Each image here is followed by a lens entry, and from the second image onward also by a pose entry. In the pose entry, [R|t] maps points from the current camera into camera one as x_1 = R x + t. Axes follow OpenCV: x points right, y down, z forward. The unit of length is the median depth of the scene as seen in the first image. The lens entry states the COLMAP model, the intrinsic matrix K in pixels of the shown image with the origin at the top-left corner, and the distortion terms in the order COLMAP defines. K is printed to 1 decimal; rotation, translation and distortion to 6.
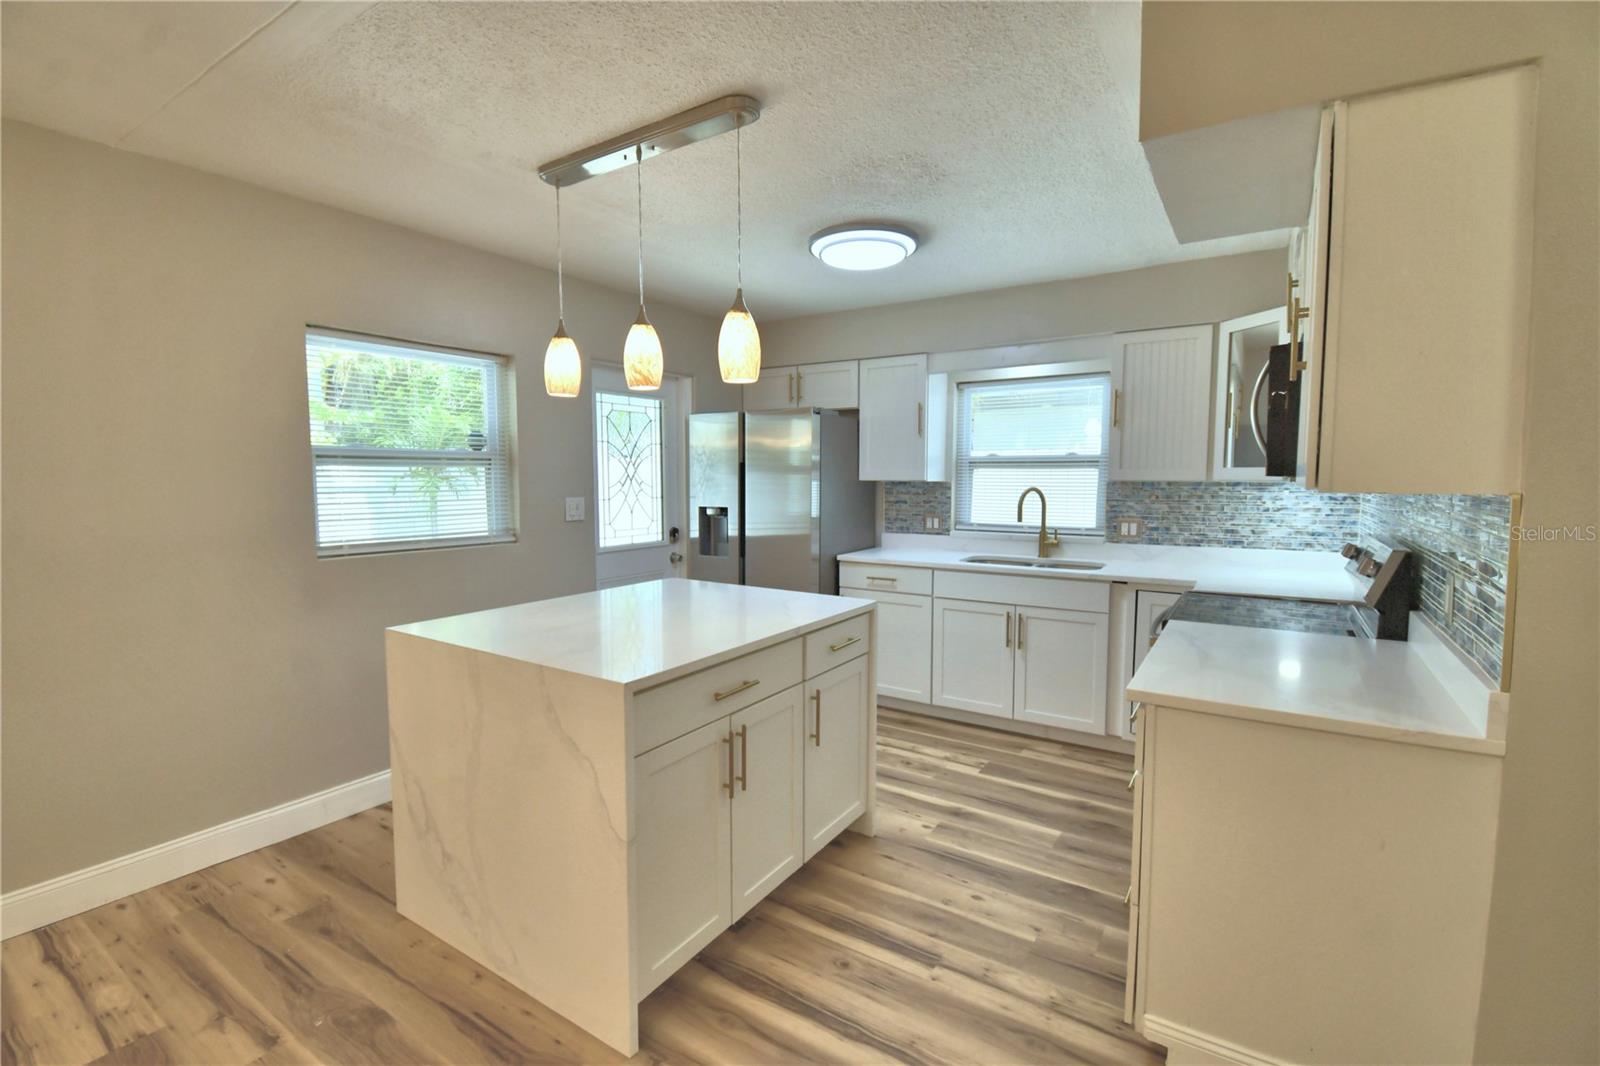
lens RADIAL K [[703.1, 0, 795.0], [0, 703.1, 531.3], [0, 0, 1]] dist [0.020352, -0.026125]
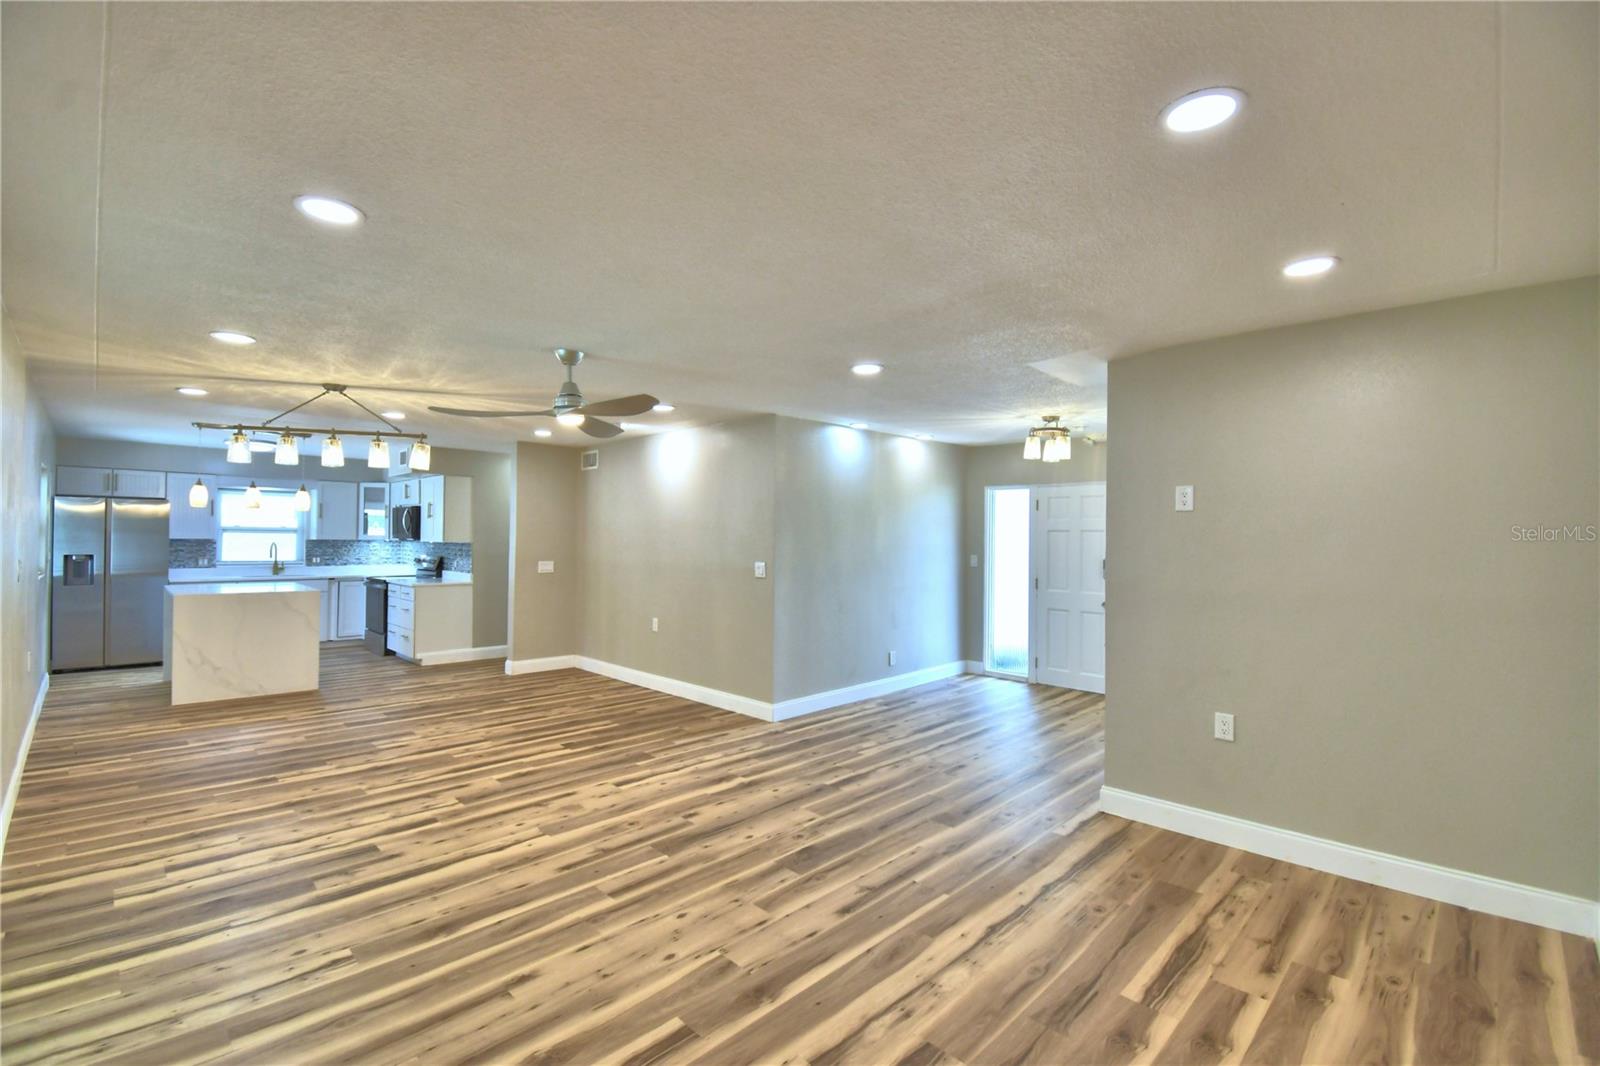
lens RADIAL K [[703.1, 0, 795.0], [0, 703.1, 531.3], [0, 0, 1]] dist [0.020352, -0.026125]
pose [[0.197369, 0.013857, 0.980231, -1.602489], [0.064385, 0.997558, -0.027066, 0.071543], [-0.978213, 0.068454, 0.195995, -1.083516]]
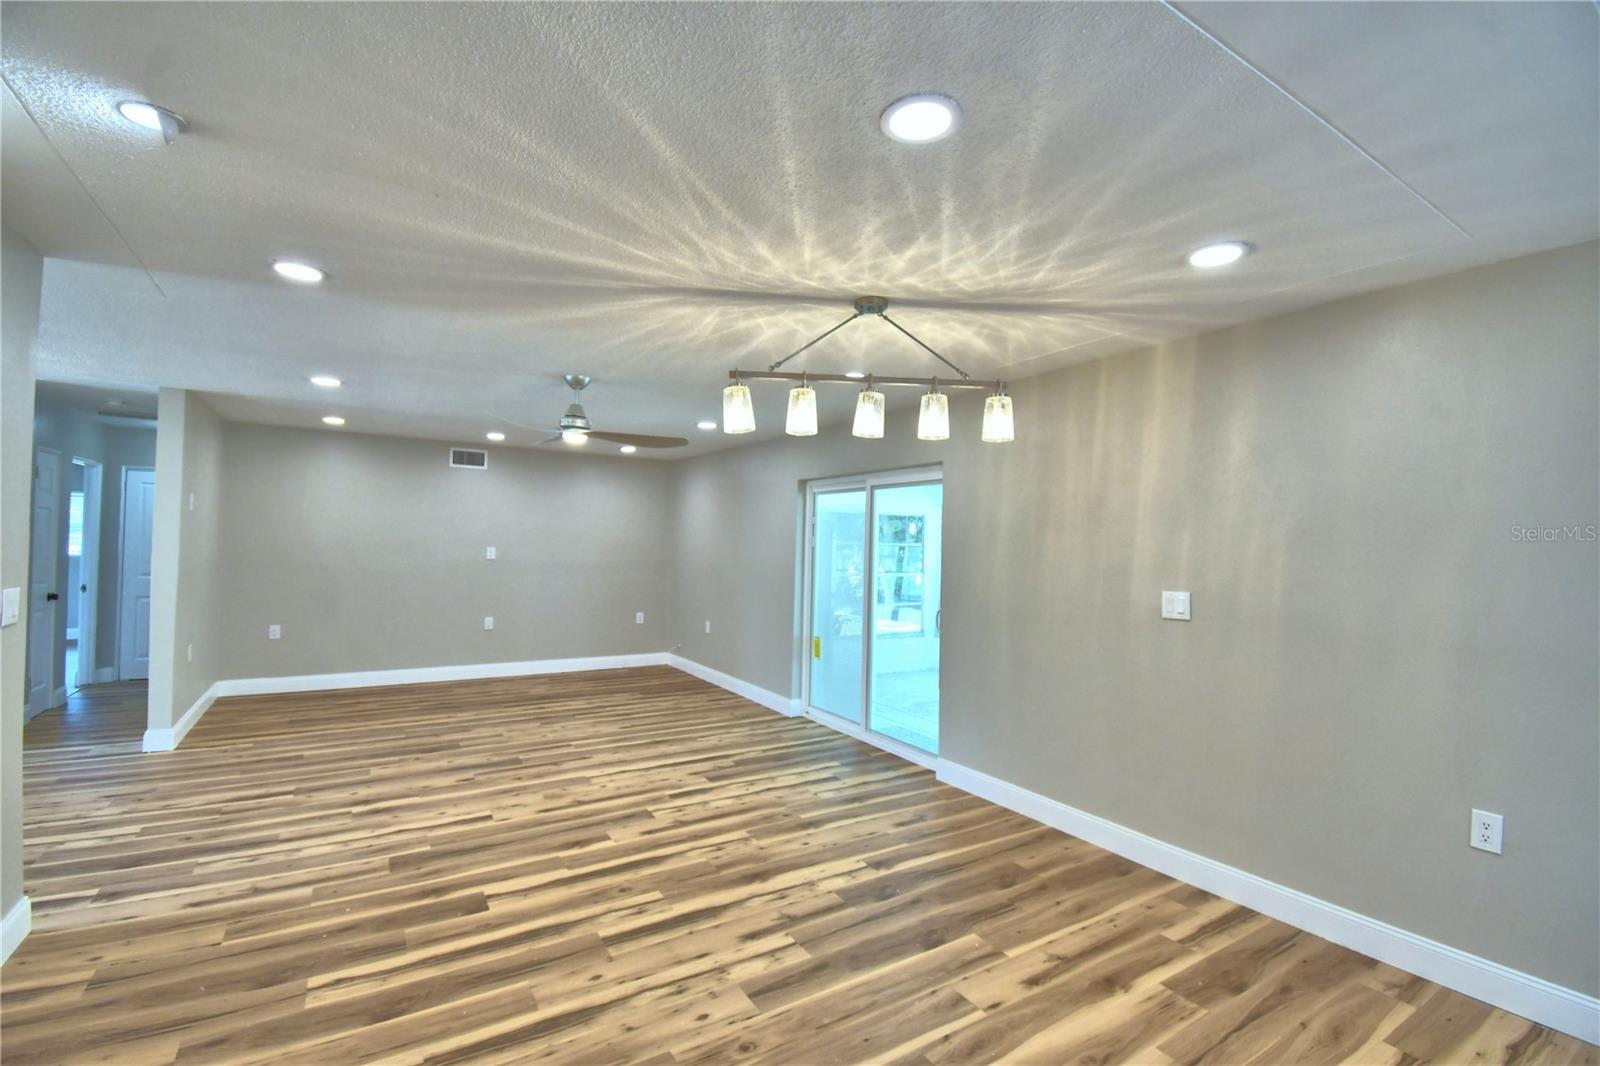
lens RADIAL K [[703.1, 0, 795.0], [0, 703.1, 531.3], [0, 0, 1]] dist [0.020352, -0.026125]
pose [[-0.420923, -0.024585, -0.906763, 0.163862], [-0.091020, 0.995732, 0.015255, -0.033944], [0.902518, 0.088955, -0.421365, 0.206308]]
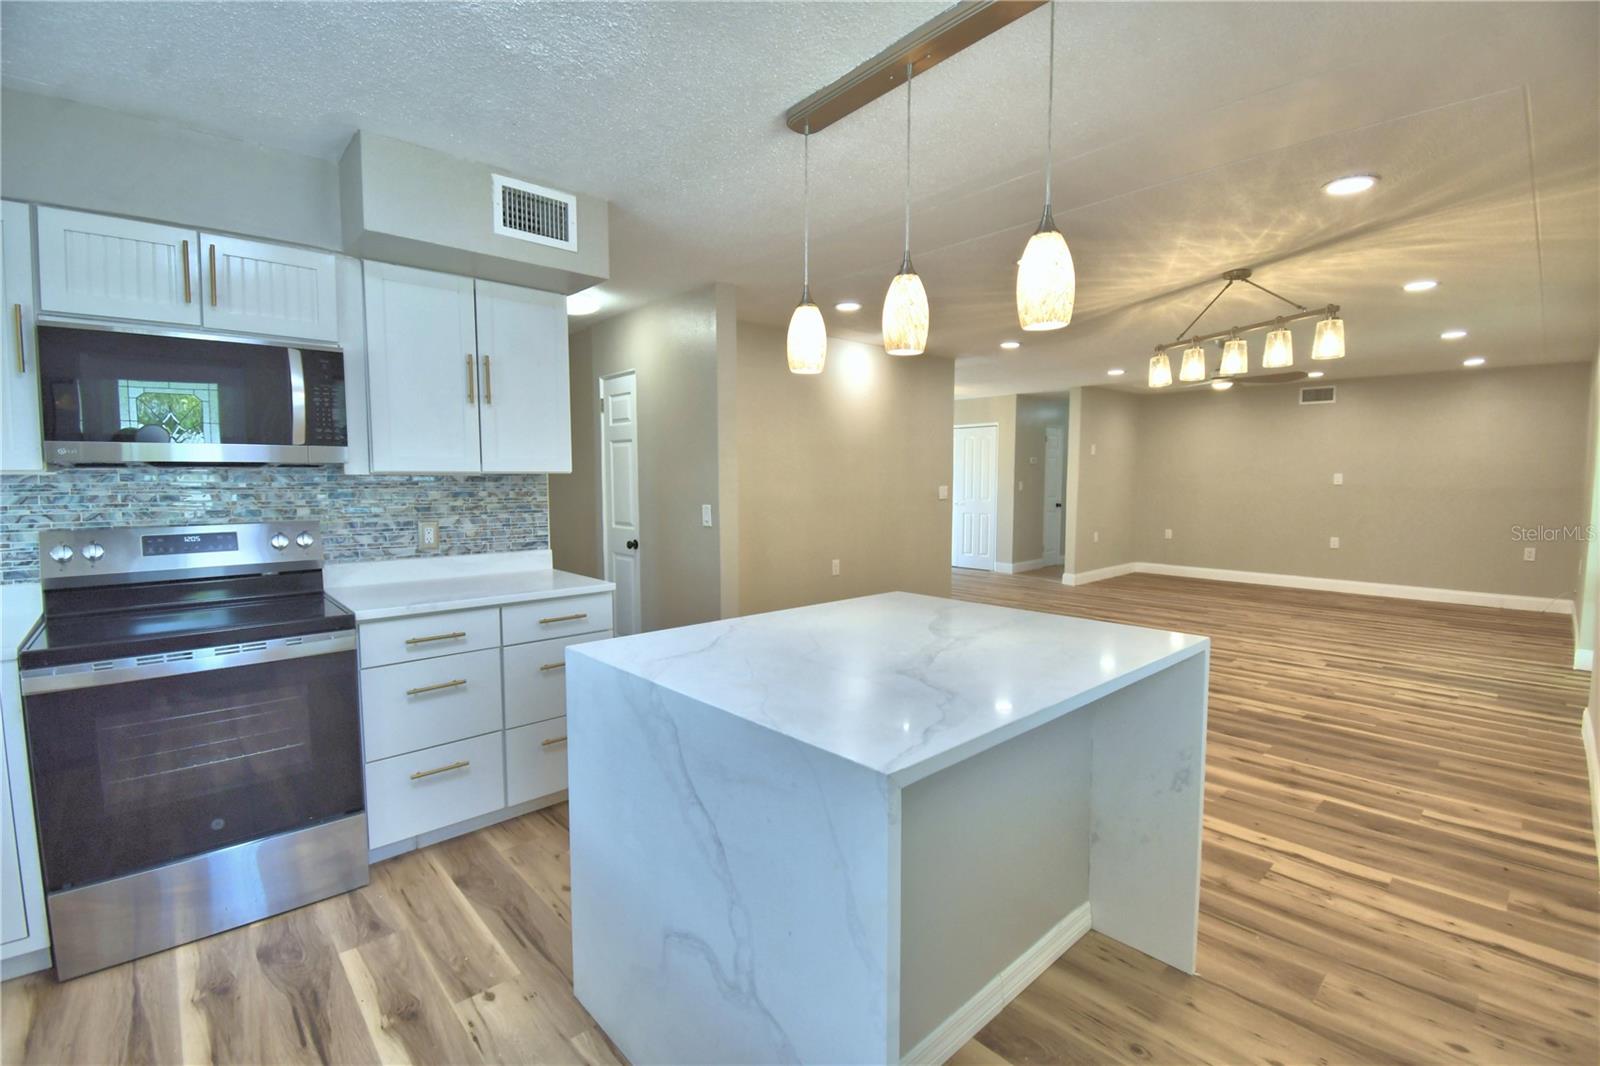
lens RADIAL K [[703.1, 0, 795.0], [0, 703.1, 531.3], [0, 0, 1]] dist [0.020352, -0.026125]
pose [[-0.970101, -0.016453, 0.242143, -0.178045], [0.021300, 0.988078, 0.152470, -0.073455], [-0.241765, 0.153069, -0.958185, 1.120156]]
